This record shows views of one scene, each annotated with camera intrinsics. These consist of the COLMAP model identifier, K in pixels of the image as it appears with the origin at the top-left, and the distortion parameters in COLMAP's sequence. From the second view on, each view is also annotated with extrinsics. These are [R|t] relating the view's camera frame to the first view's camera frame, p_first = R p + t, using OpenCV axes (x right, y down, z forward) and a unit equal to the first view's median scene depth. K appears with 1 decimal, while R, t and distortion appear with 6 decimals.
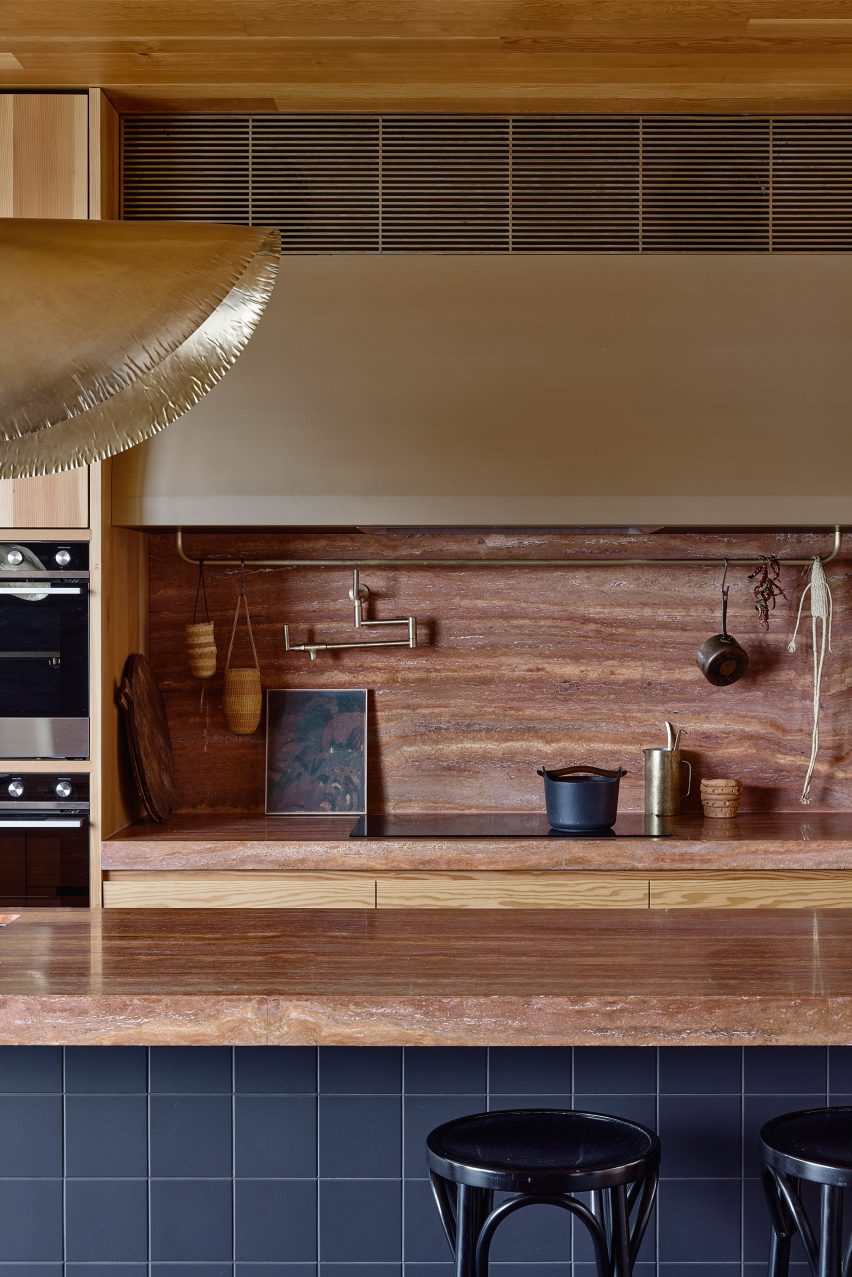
lens RADIAL K [[1829.0, 0, 424.6], [0, 1829.0, 646.5], [0, 0, 1]] dist [-0.007460, 0.000000]
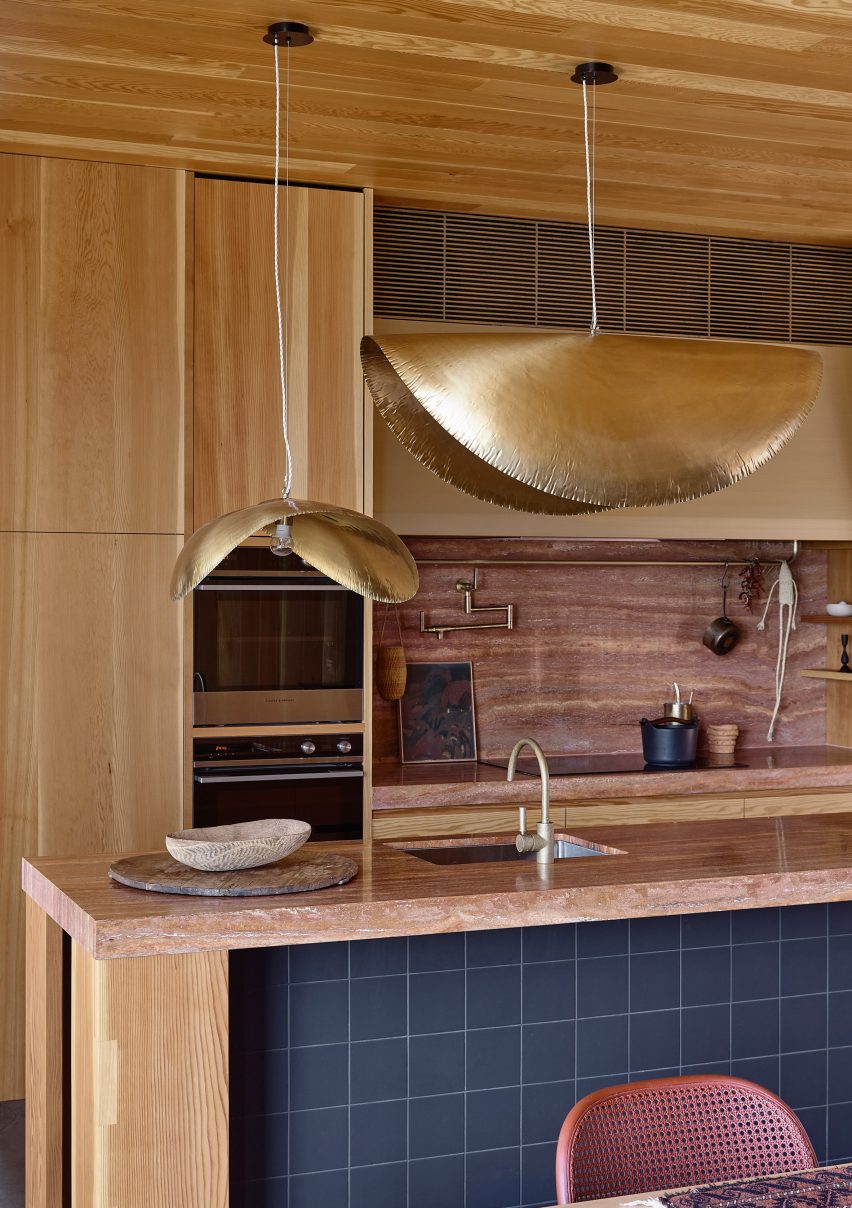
lens RADIAL K [[1739.2, 0, 419.5], [0, 1739.2, 597.7], [0, 0, 1]] dist [-0.024228, 0.000000]
pose [[0.930944, -0.001935, 0.365156, -0.507922], [0.004774, 0.999965, -0.006872, -0.013025], [-0.365130, 0.008140, 0.930921, -0.108492]]
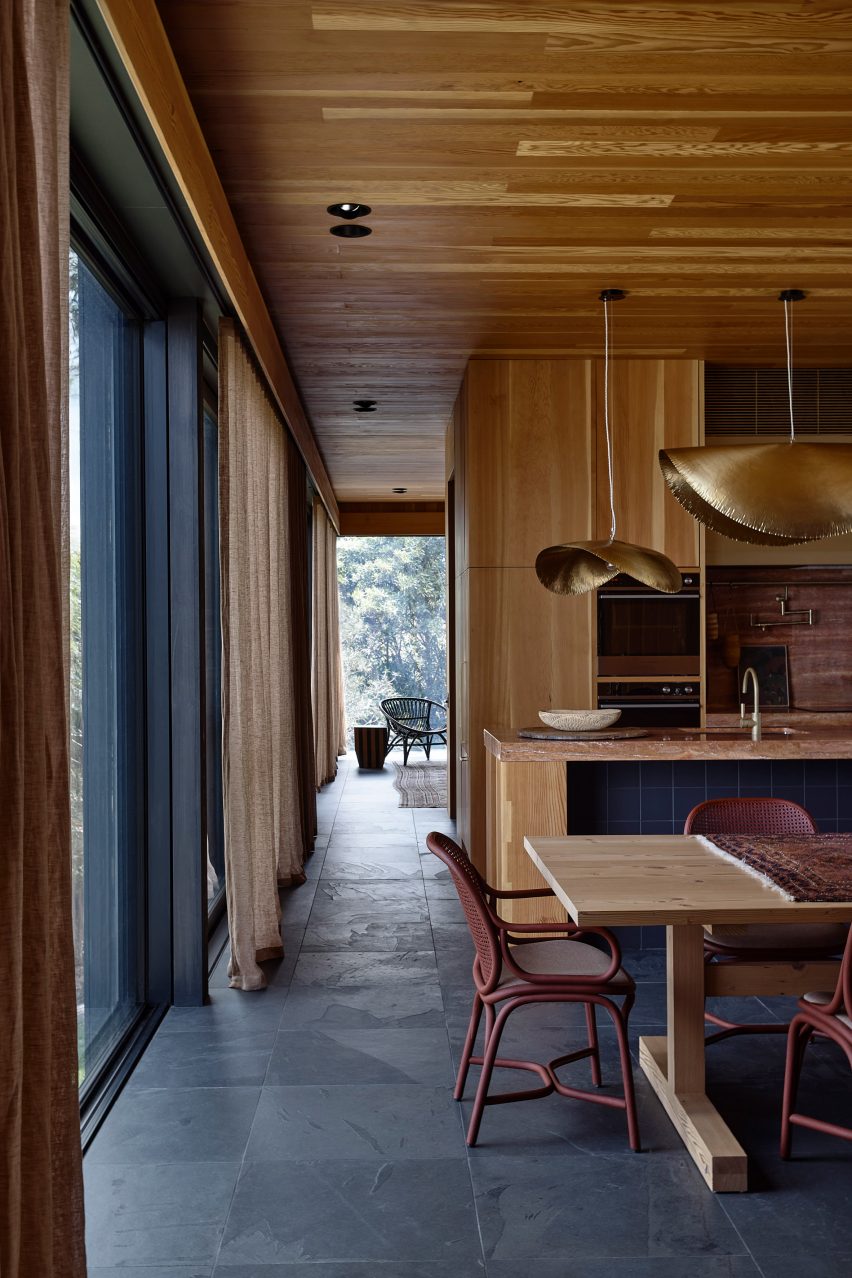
lens RADIAL K [[1309.4, 0, 422.5], [0, 1309.4, 649.1], [0, 0, 1]] dist [-0.005105, 0.000000]
pose [[0.999786, -0.009462, 0.018378, -0.465678], [0.009552, 0.999943, -0.004835, 0.030918], [-0.018331, 0.005010, 0.999819, -0.450722]]
